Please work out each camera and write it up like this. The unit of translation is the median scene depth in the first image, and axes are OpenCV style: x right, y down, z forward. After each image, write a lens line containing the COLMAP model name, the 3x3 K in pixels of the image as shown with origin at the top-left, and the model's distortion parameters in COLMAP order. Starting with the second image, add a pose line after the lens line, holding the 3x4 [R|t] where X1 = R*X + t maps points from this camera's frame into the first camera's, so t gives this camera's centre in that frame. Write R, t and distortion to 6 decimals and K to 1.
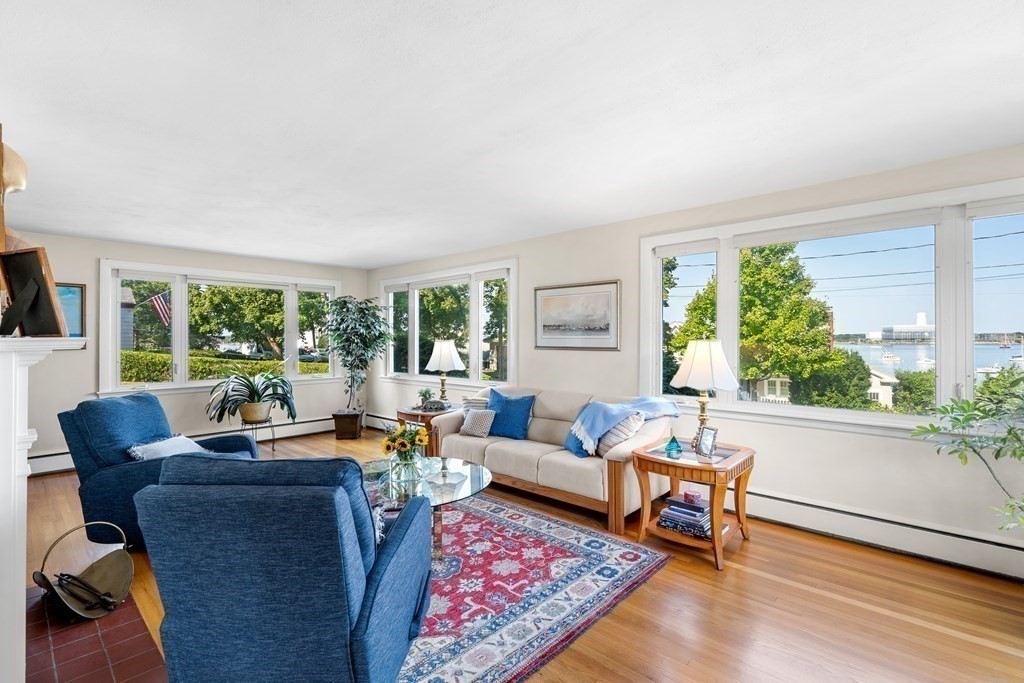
lens RADIAL K [[471.1, 0, 508.9], [0, 471.1, 336.6], [0, 0, 1]] dist [-0.003365, 0.000084]
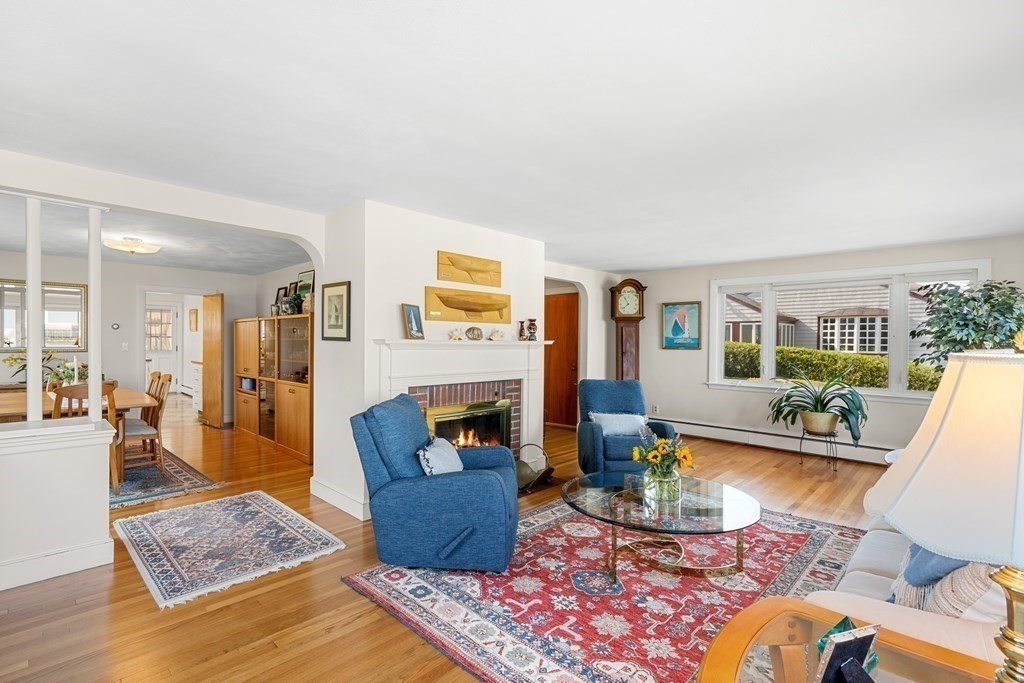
lens RADIAL K [[471.1, 0, 508.9], [0, 471.1, 342.9], [0, 0, 1]] dist [-0.003365, 0.000084]
pose [[-0.011234, 0.009003, -0.999896, 0.798288], [-0.007030, 0.999934, 0.009082, -0.000204], [0.999912, 0.007132, -0.011170, 0.830130]]
